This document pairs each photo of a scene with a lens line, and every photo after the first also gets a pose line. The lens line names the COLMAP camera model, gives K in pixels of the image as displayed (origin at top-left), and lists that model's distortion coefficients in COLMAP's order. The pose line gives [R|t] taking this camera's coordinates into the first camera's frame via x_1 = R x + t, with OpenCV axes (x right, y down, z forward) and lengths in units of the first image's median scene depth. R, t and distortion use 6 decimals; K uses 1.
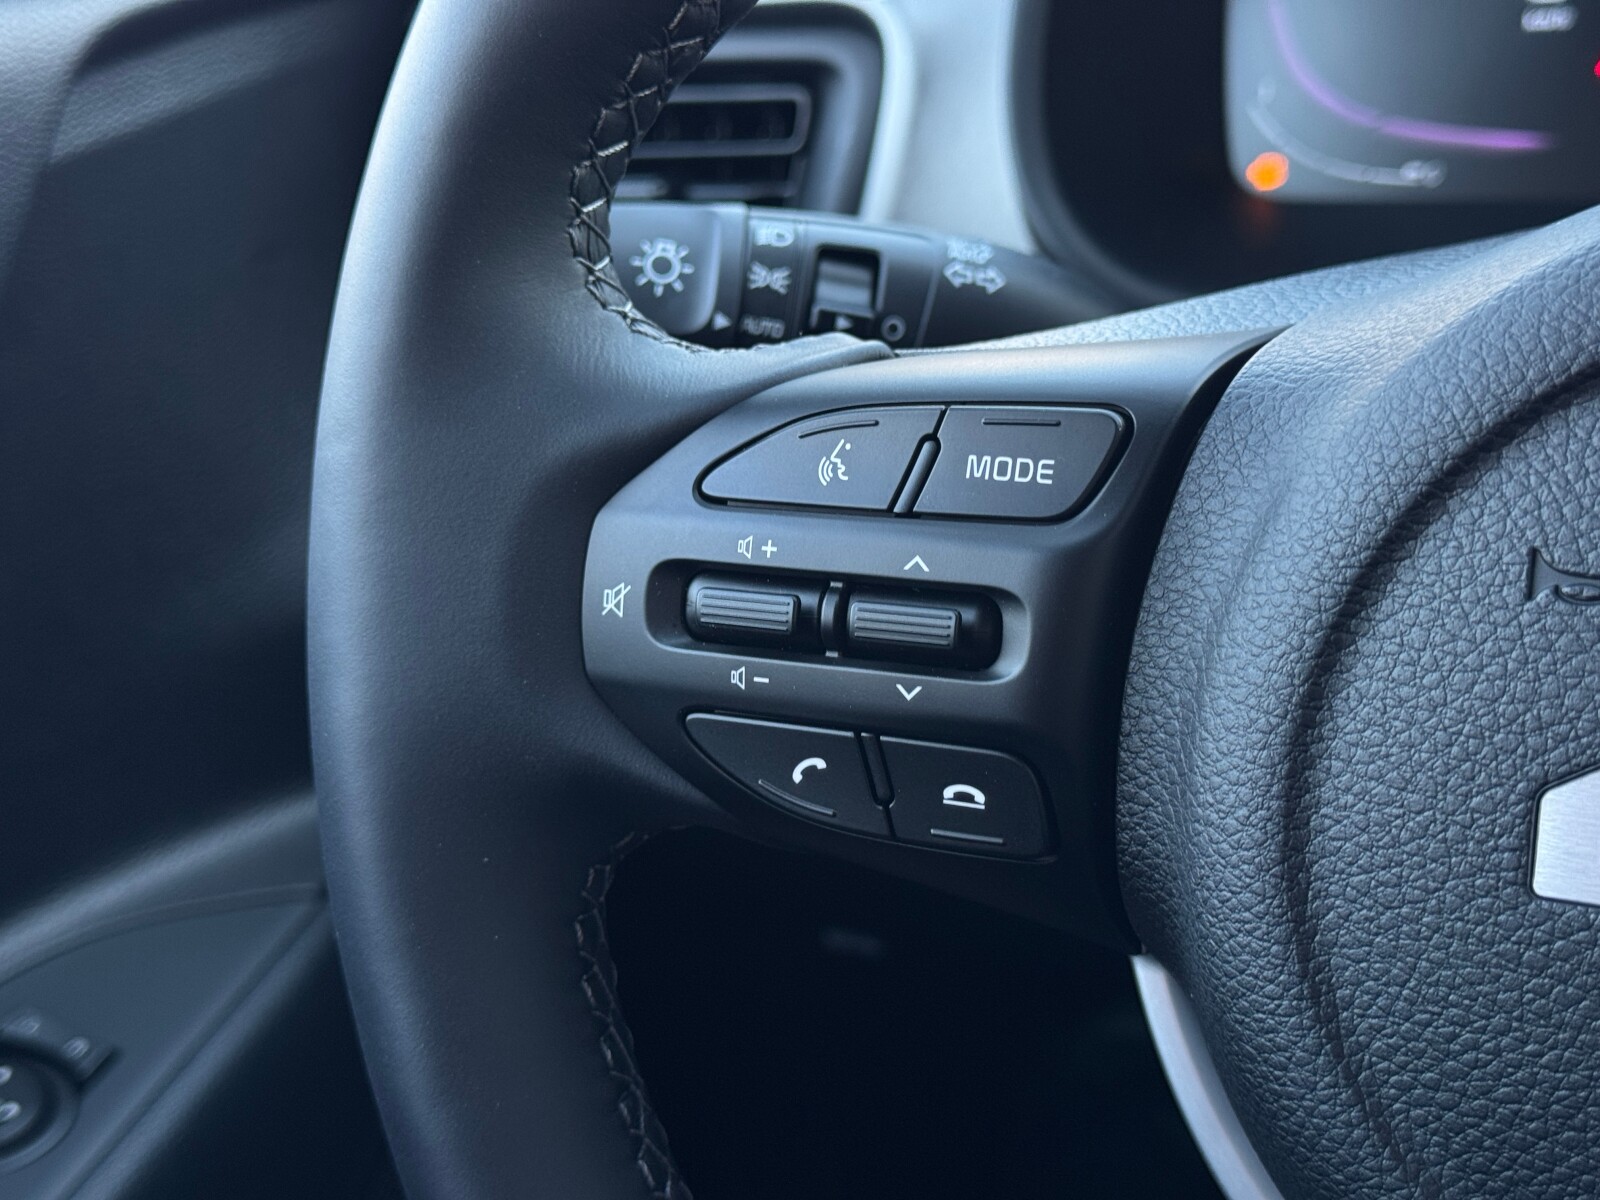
lens RADIAL K [[2259.4, 0, 800.0], [0, 2259.4, 600.0], [0, 0, 1]] dist [0.145246, -0.087820]
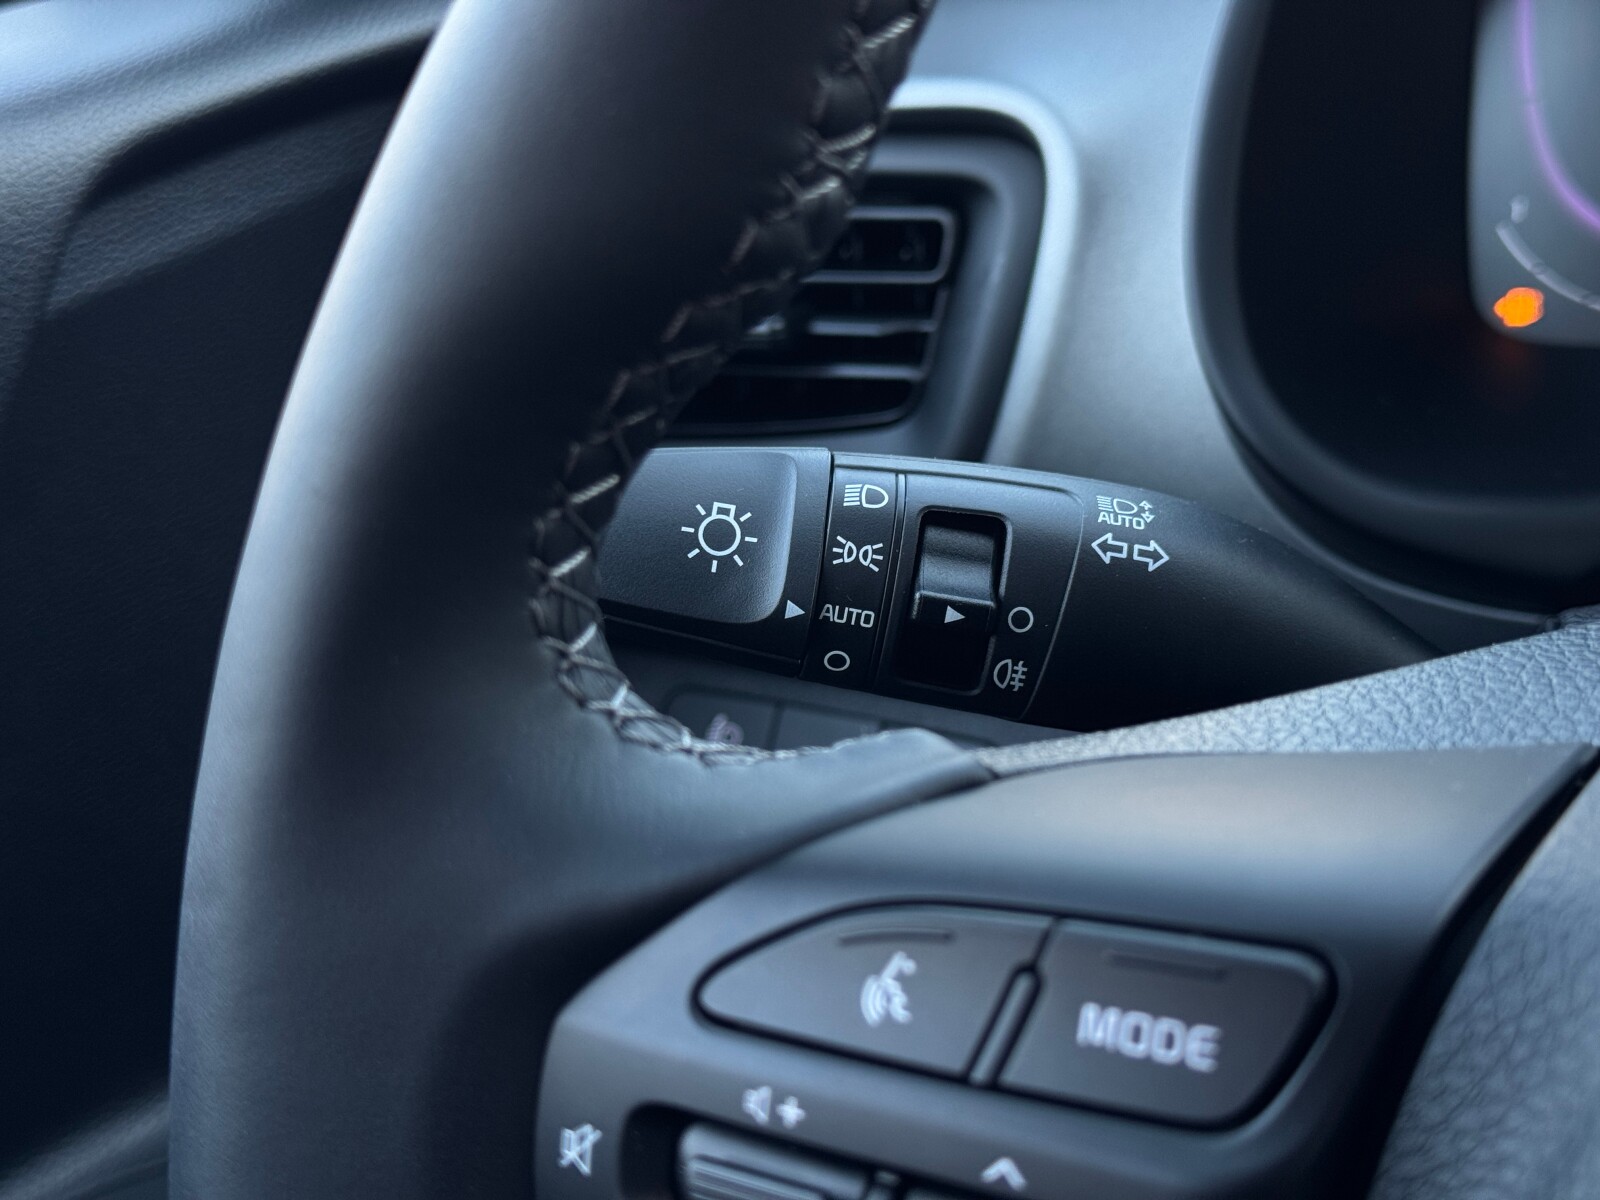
lens RADIAL K [[2259.4, 0, 800.0], [0, 2259.4, 600.0], [0, 0, 1]] dist [0.145246, -0.087820]
pose [[0.995840, 0.016937, -0.089526, 0.044582], [-0.015132, 0.999669, 0.020799, -0.178165], [0.089849, -0.019358, 0.995767, 0.301848]]
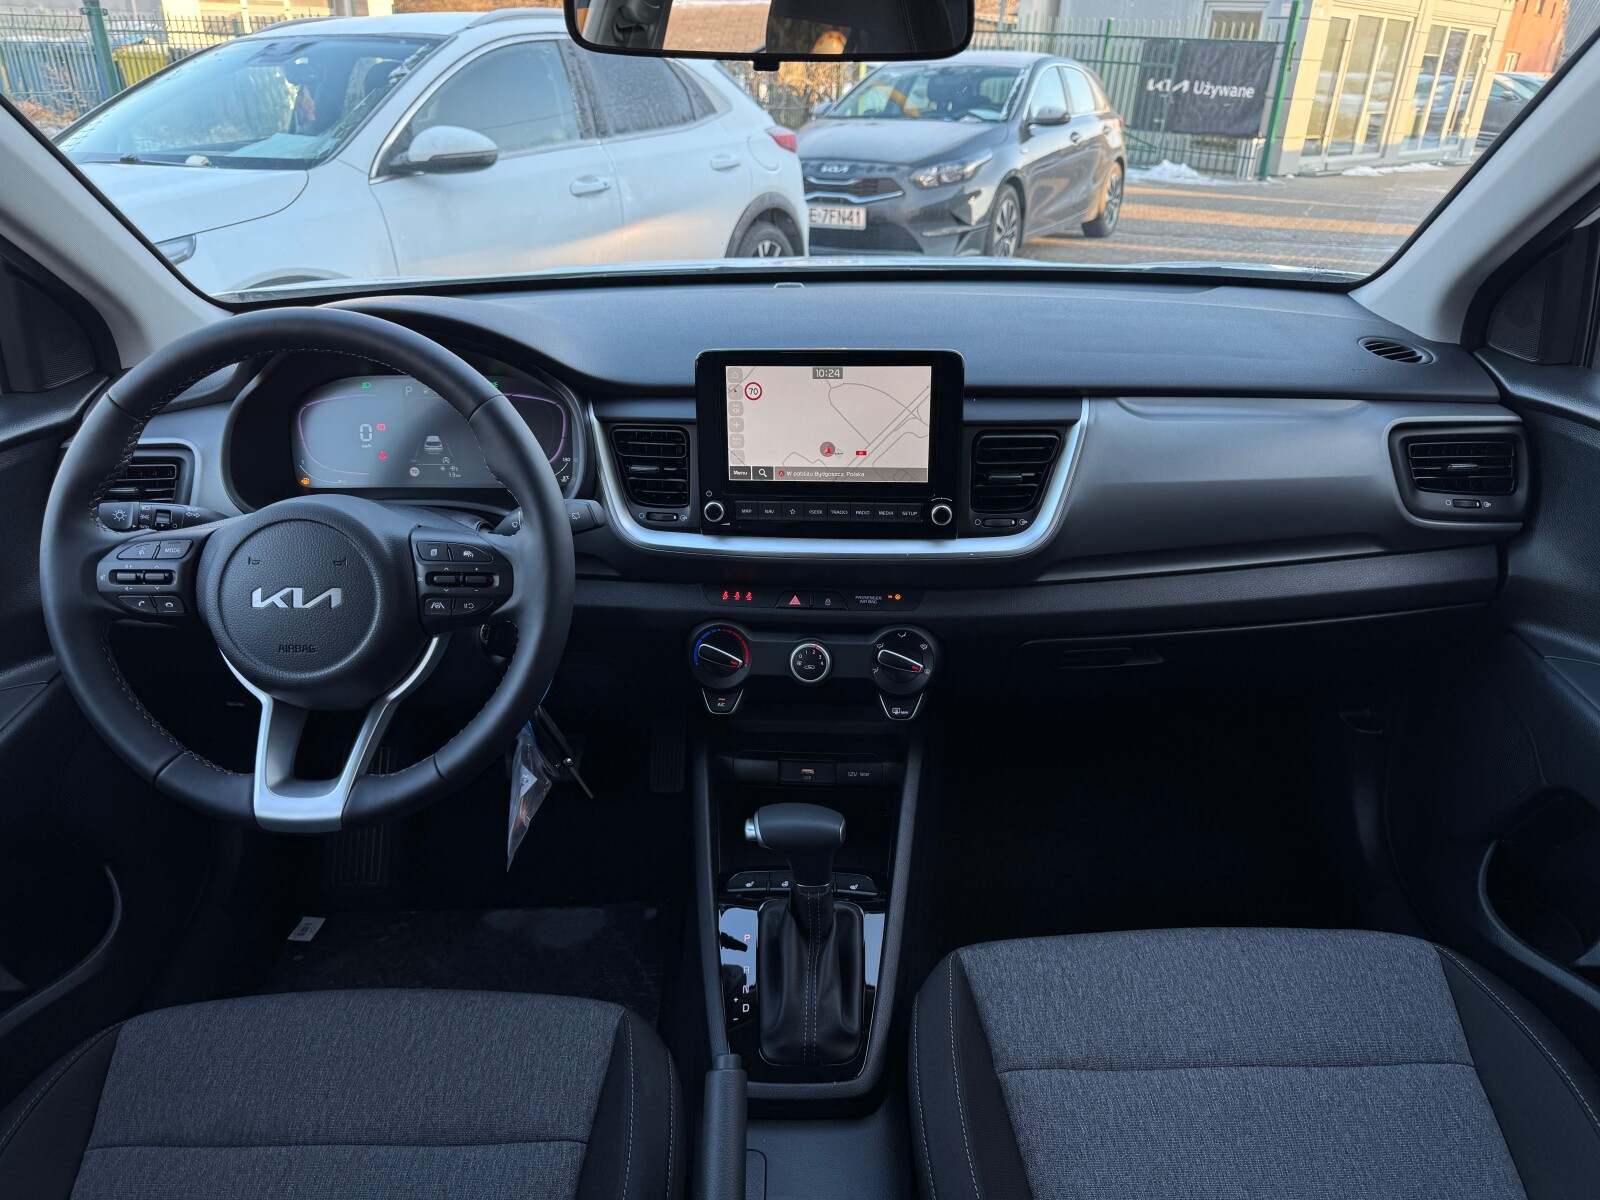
lens RADIAL K [[1122.3, 0, 800.0], [0, 1122.3, 600.0], [0, 0, 1]] dist [0.091145, -0.133556]
pose [[0.922397, -0.066561, 0.380465, 0.429039], [0.078469, 0.996790, -0.015855, 0.232485], [-0.378188, 0.044480, 0.924660, -2.245750]]
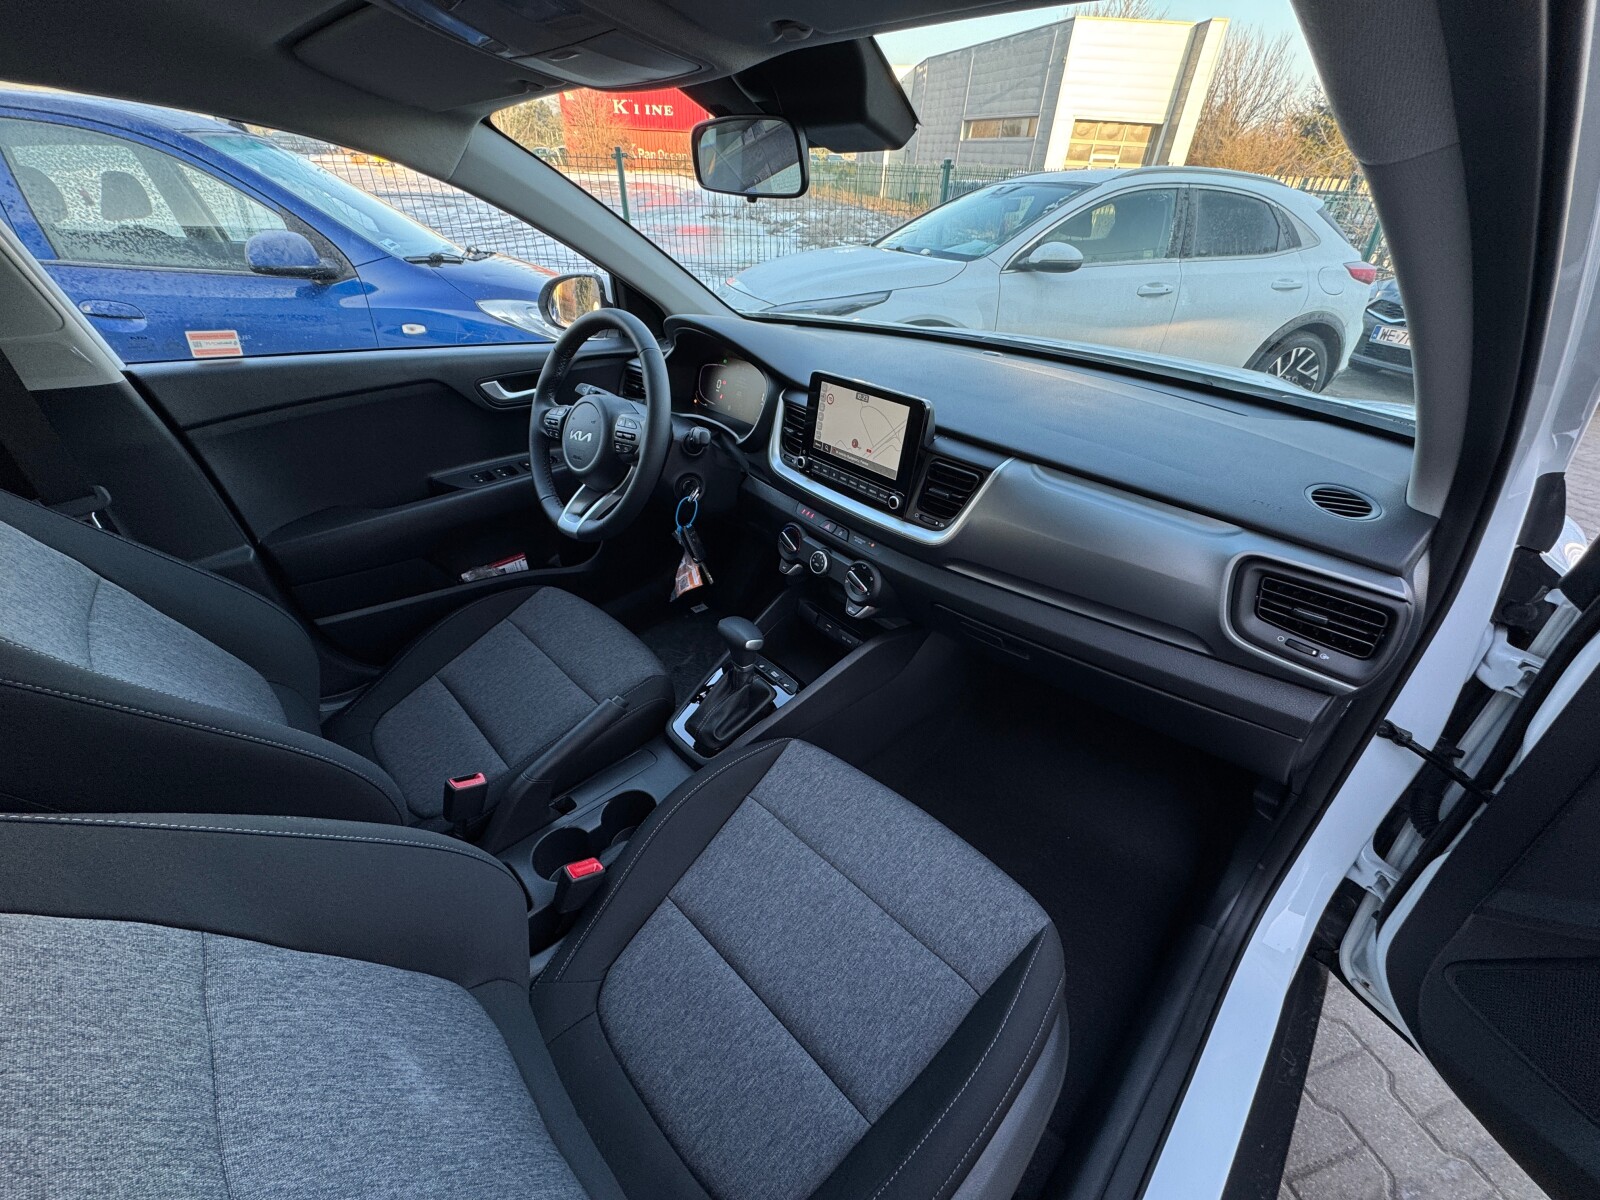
lens RADIAL K [[634.2, 0, 804.5], [0, 634.2, 602.2], [0, 0, 1]] dist [0.009782, -0.000919]
pose [[0.909342, 0.322925, -0.262330, 2.737151], [-0.284414, 0.942680, 0.174534, -0.006945], [0.303654, -0.084101, 0.949063, -2.325196]]
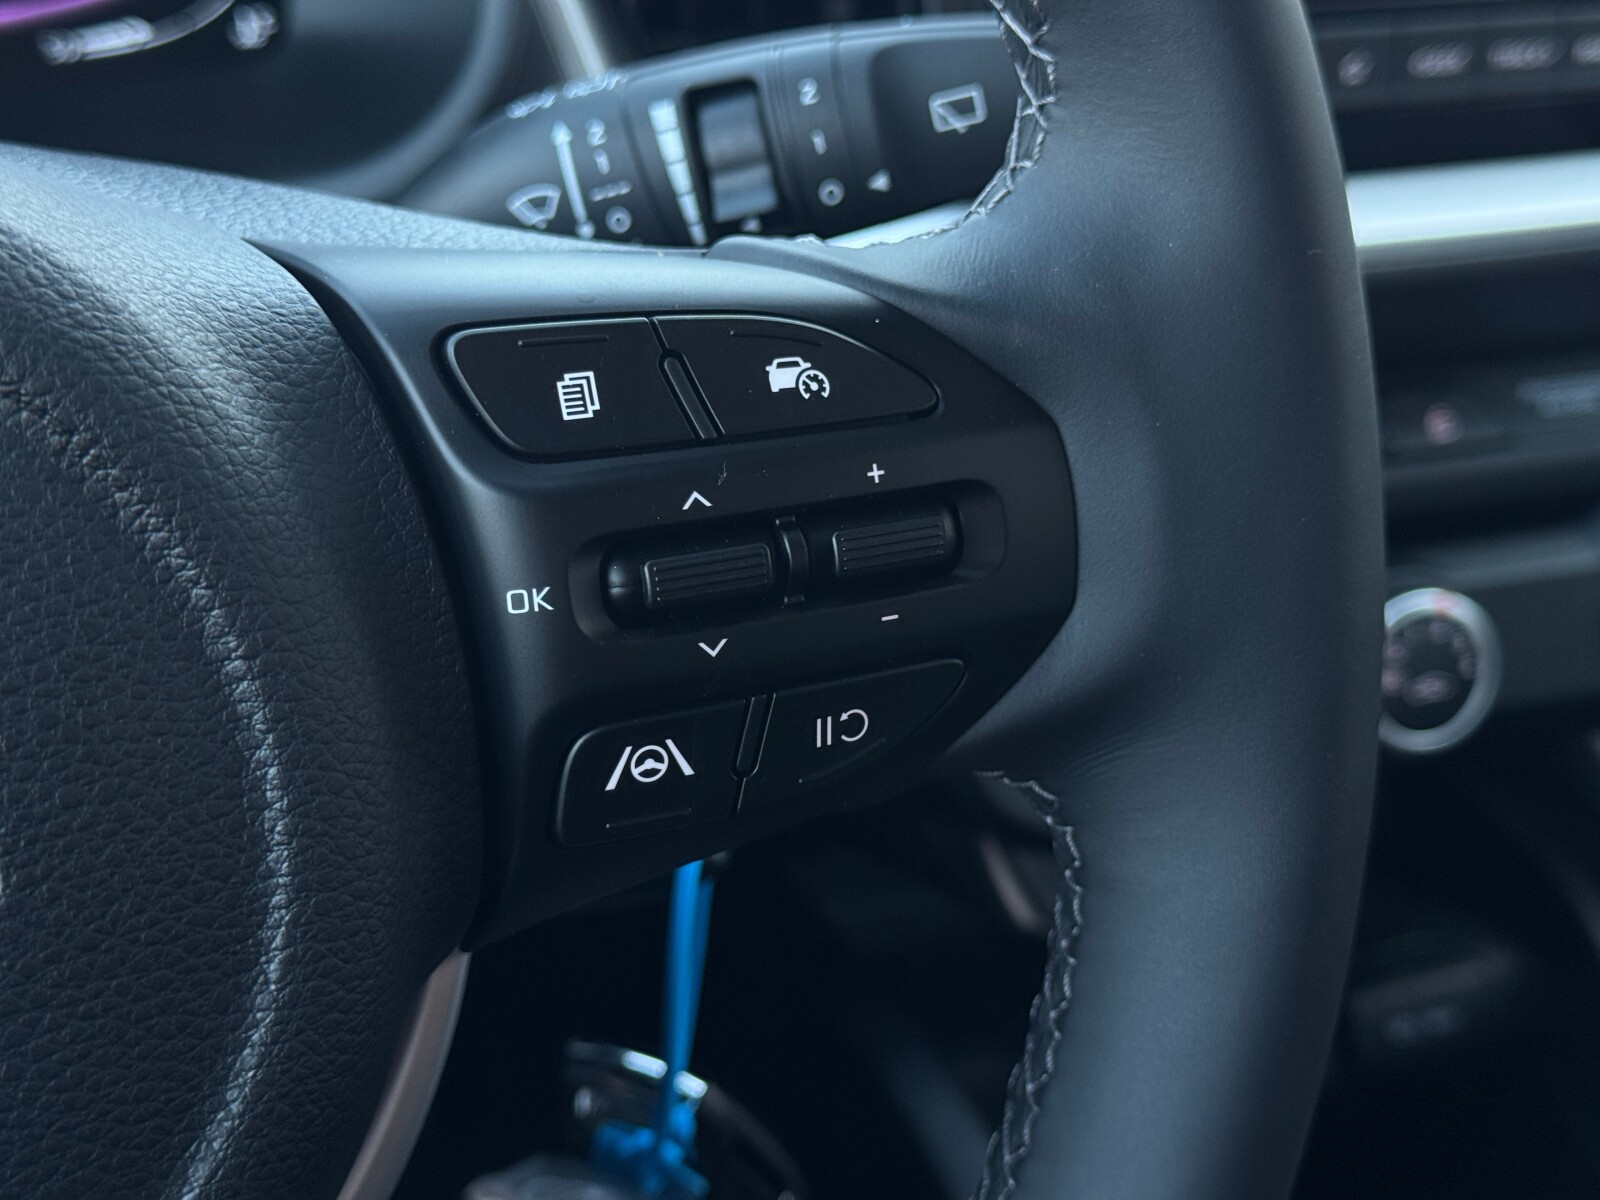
lens RADIAL K [[2259.4, 0, 800.0], [0, 2259.4, 600.0], [0, 0, 1]] dist [0.145246, -0.087820]
pose [[0.688965, -0.227165, 0.688276, 0.172295], [0.197087, 0.972550, 0.123705, -0.010663], [-0.697485, 0.050422, 0.714824, 0.072451]]
